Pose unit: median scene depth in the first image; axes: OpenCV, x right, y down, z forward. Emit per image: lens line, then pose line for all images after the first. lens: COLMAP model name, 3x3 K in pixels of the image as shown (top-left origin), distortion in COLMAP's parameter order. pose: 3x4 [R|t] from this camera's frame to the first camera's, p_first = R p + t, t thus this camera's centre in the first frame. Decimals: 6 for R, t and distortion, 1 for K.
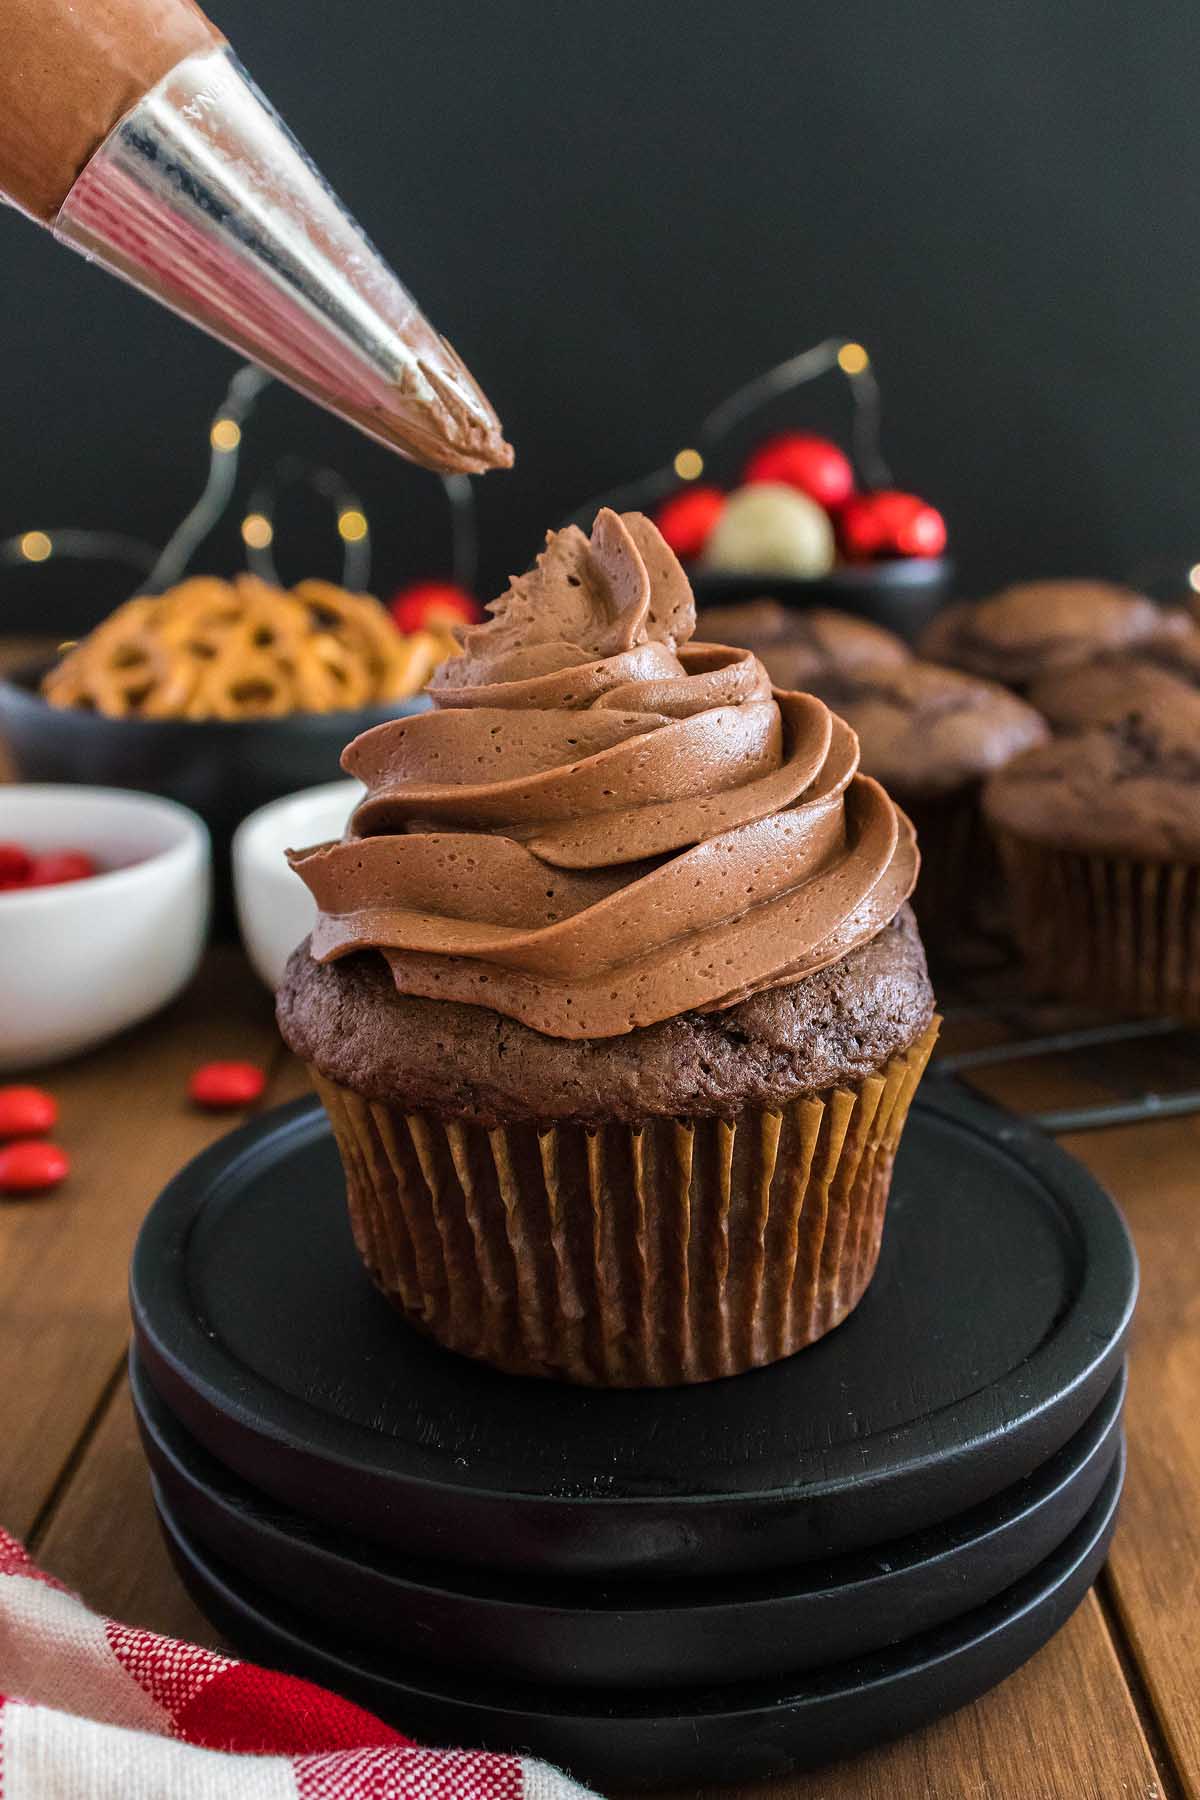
lens RADIAL K [[2034.1, 0, 679.3], [0, 2034.1, 988.3], [0, 0, 1]] dist [0.273802, 0.014436]
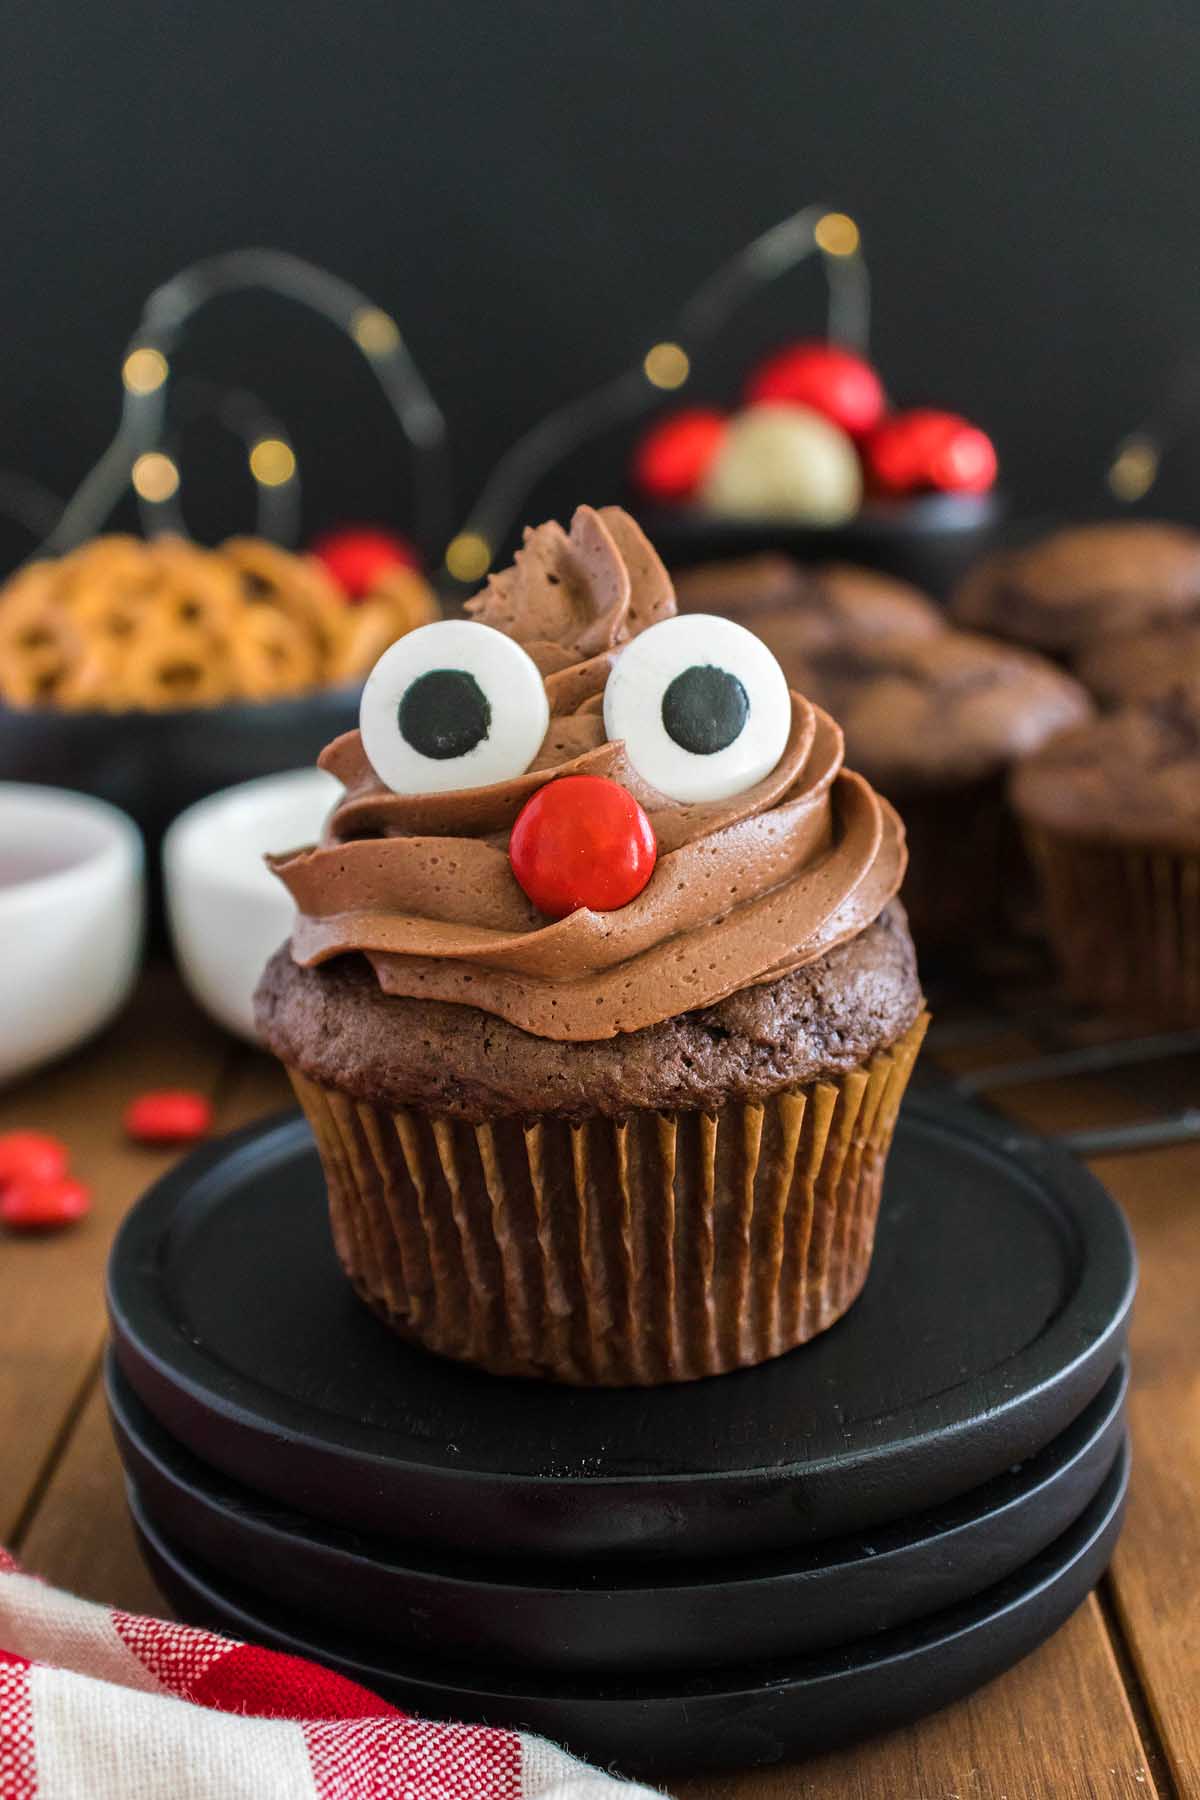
lens RADIAL K [[2671.3, 0, 609.0], [0, 2671.3, 943.0], [0, 0, 1]] dist [-0.011521, 2.390183]
pose [[0.999562, -0.011140, -0.027411, 0.010231], [0.010258, 0.999431, -0.032139, 0.020834], [0.027753, 0.031843, 0.999107, -0.313154]]
